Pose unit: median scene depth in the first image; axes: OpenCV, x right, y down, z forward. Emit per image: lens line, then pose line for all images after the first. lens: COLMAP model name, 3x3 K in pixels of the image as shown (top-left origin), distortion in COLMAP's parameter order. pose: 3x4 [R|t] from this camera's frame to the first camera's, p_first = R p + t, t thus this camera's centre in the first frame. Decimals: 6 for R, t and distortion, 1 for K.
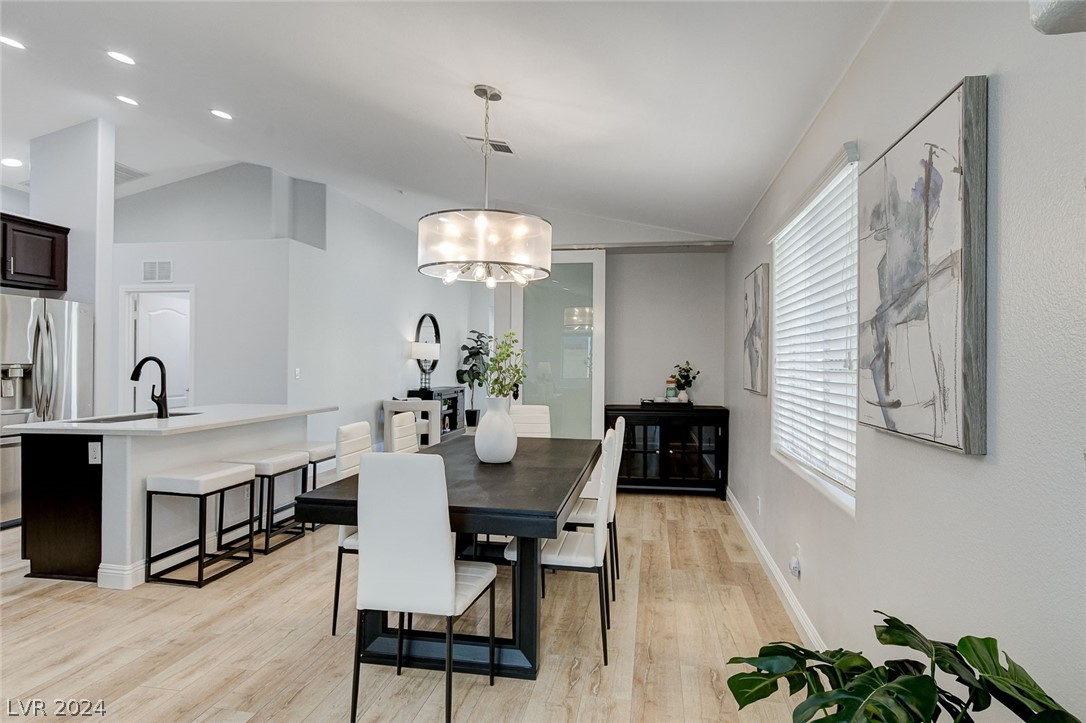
lens RADIAL K [[596.4, 0, 539.1], [0, 596.4, 361.2], [0, 0, 1]] dist [0.023597, 0.000598]
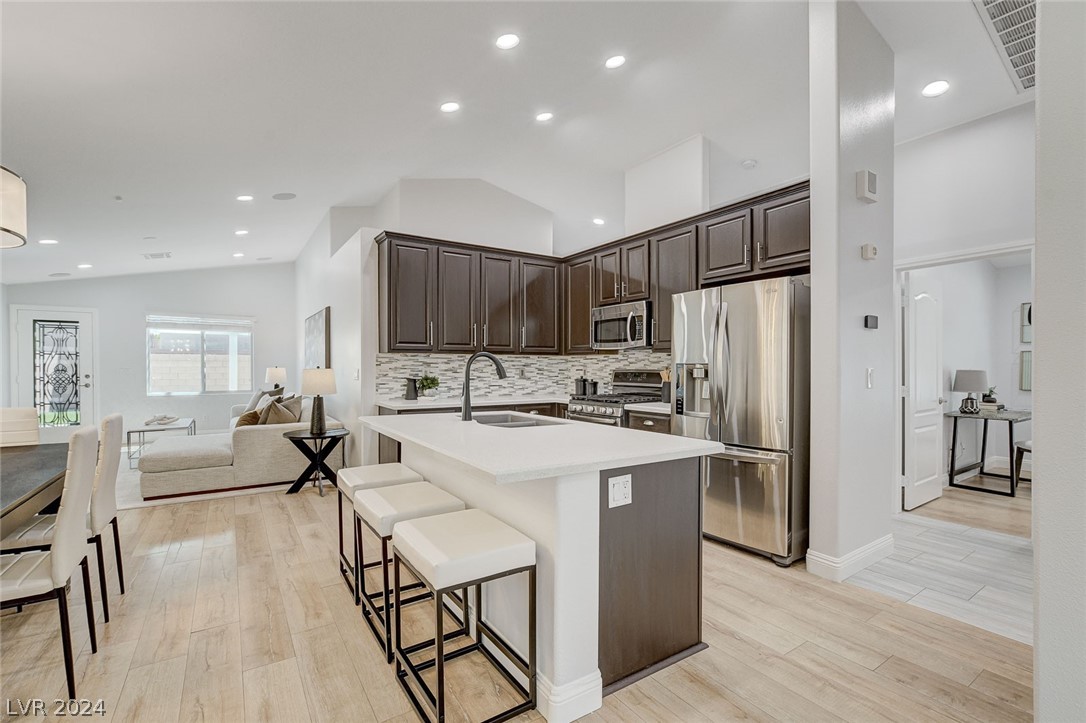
lens RADIAL K [[476.9, 0, 548.2], [0, 476.9, 372.9], [0, 0, 1]] dist [-0.022392, 0.004745]
pose [[-0.709667, 0.001177, -0.704537, -0.136579], [-0.005890, 0.999954, 0.007603, 0.011270], [0.704513, 0.009545, -0.709627, 1.036304]]
